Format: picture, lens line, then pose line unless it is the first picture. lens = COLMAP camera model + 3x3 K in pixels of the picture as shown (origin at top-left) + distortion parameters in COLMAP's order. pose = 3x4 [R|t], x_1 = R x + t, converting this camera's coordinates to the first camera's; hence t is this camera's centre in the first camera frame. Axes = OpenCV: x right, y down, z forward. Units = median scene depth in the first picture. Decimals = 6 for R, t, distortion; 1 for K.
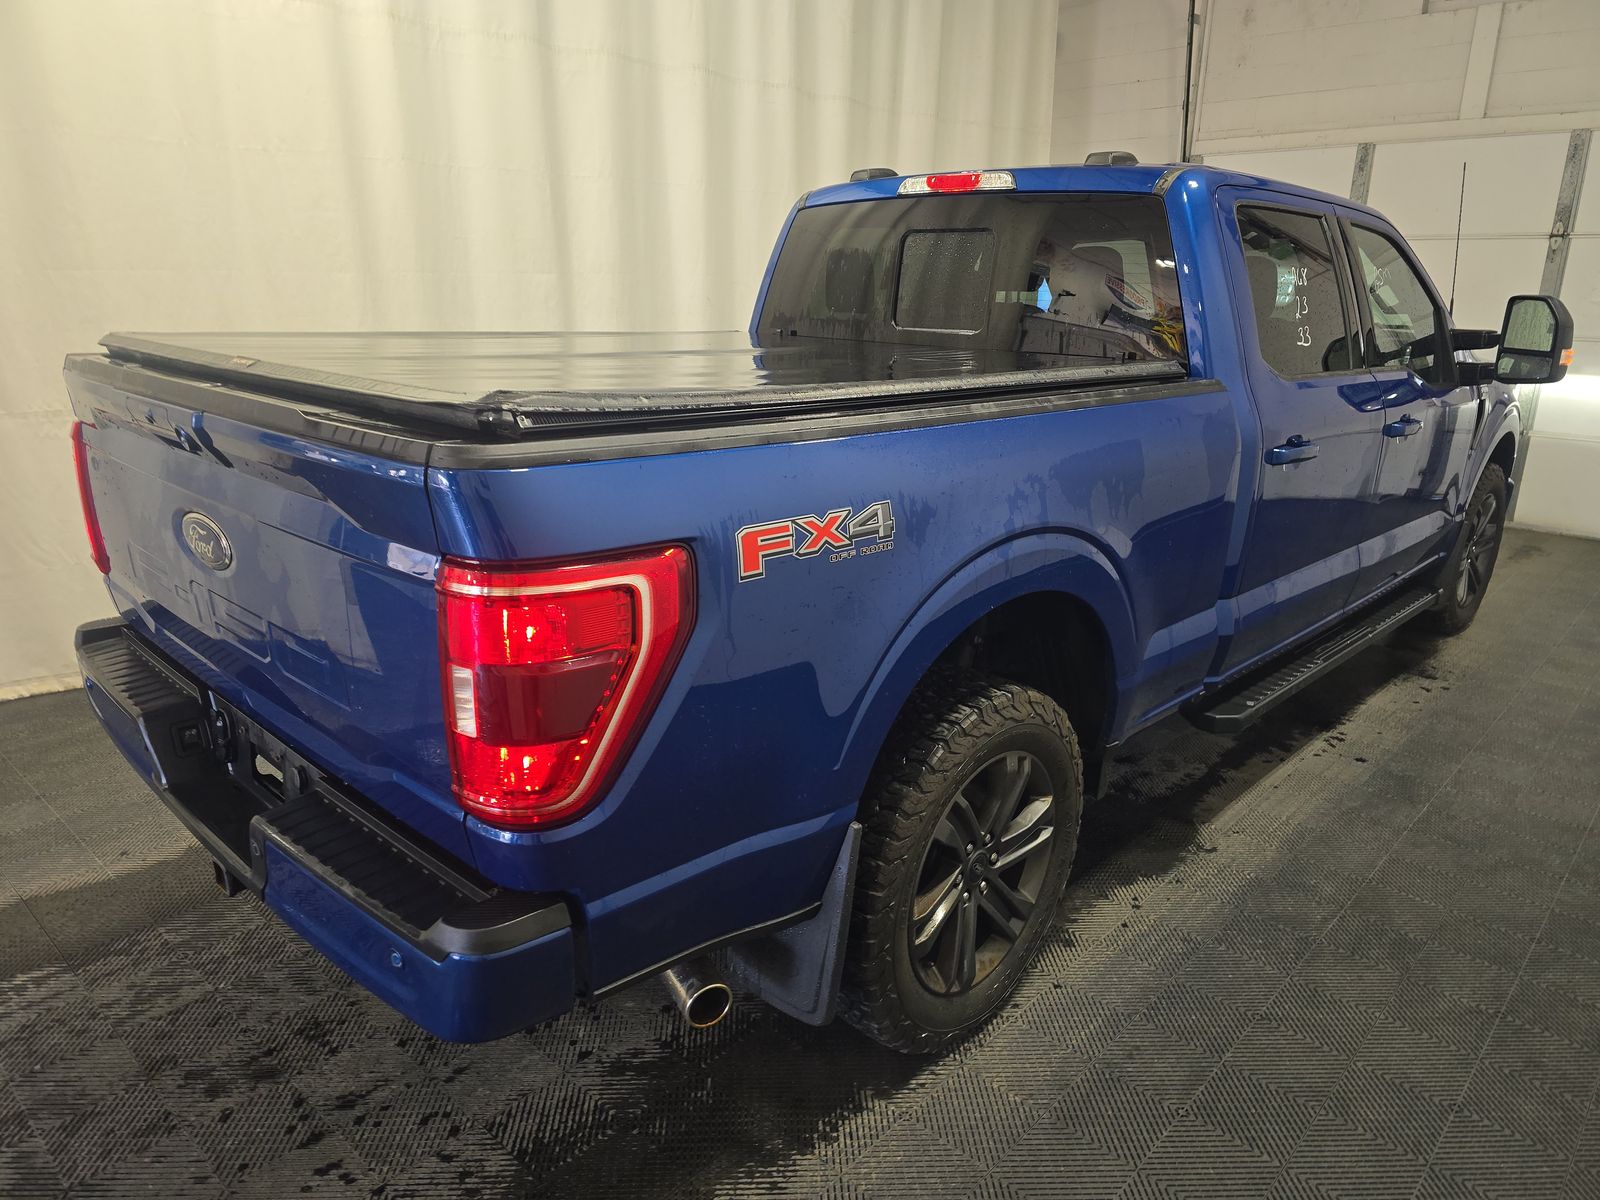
lens RADIAL K [[1071.7, 0, 790.5], [0, 1071.7, 600.3], [0, 0, 1]] dist [0.032353, -0.041393]
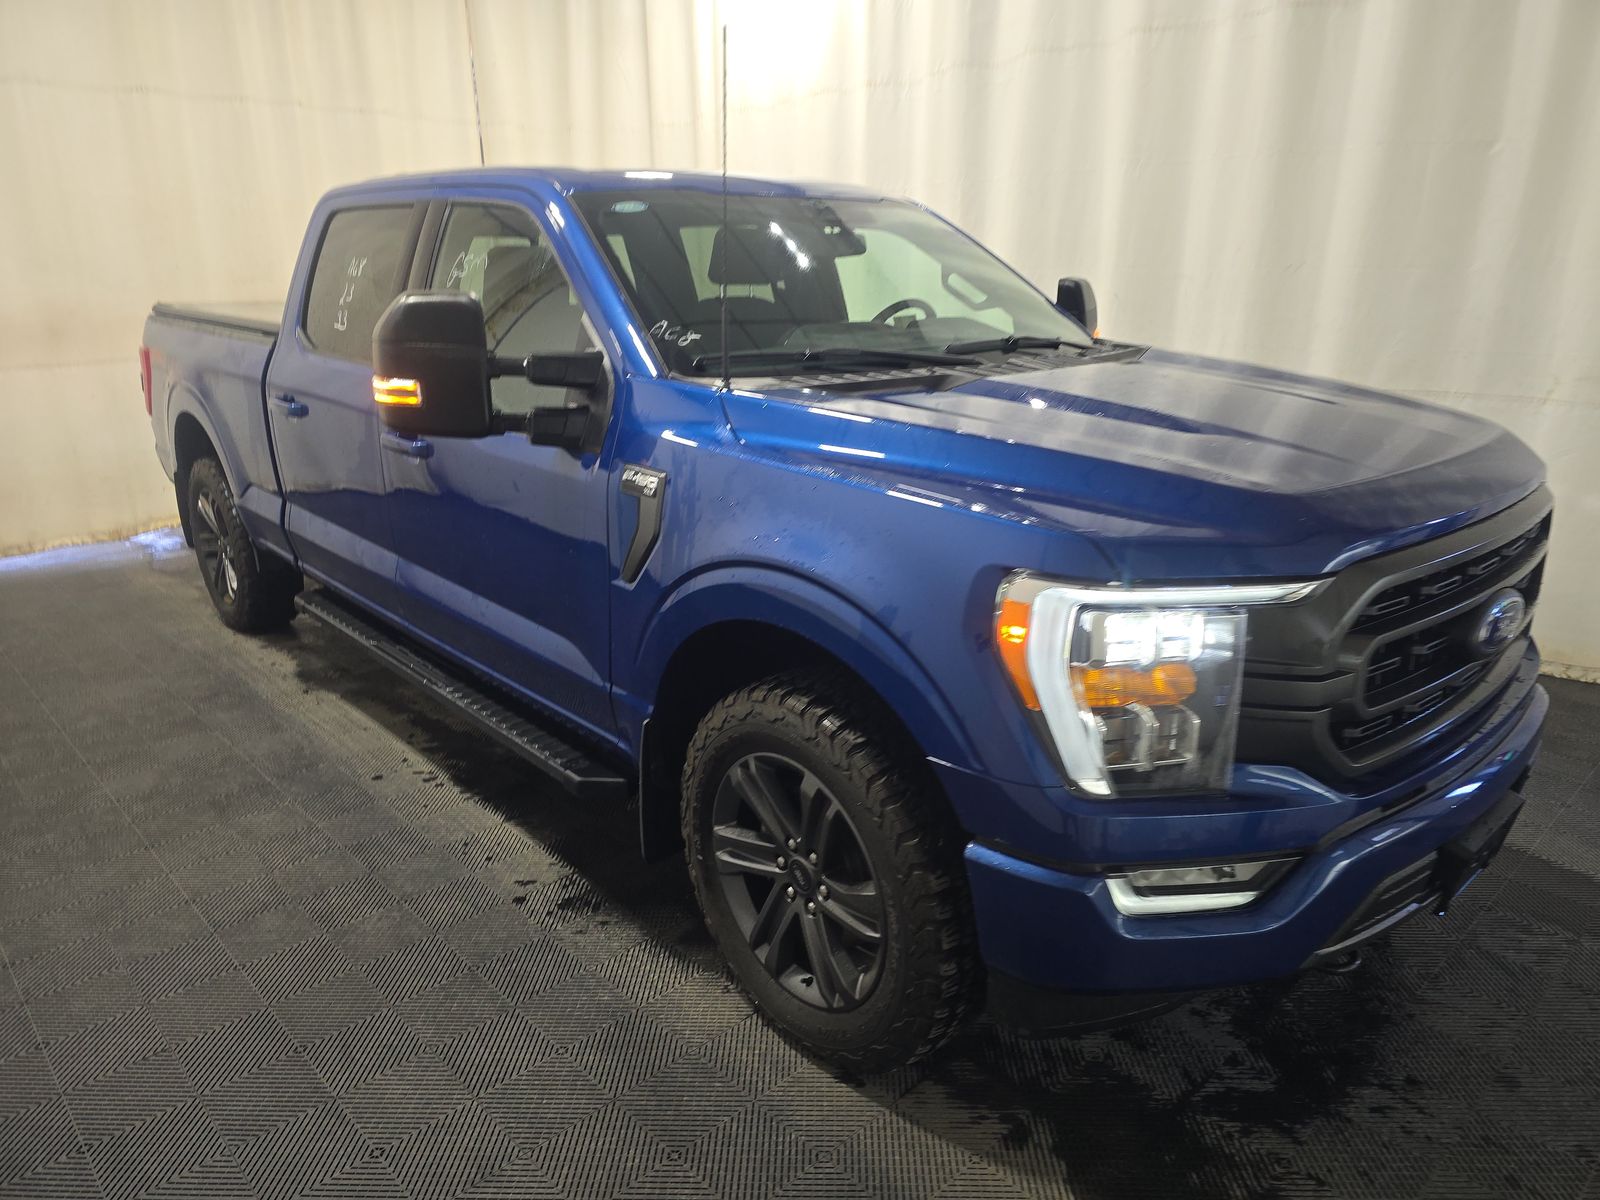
lens RADIAL K [[1071.7, 0, 790.5], [0, 1071.7, 600.3], [0, 0, 1]] dist [0.032353, -0.041393]
pose [[-0.060326, 0.279144, -0.958352, 1.283129], [-0.283753, 0.915696, 0.284581, -0.342243], [0.956998, 0.289103, 0.023967, 1.200226]]
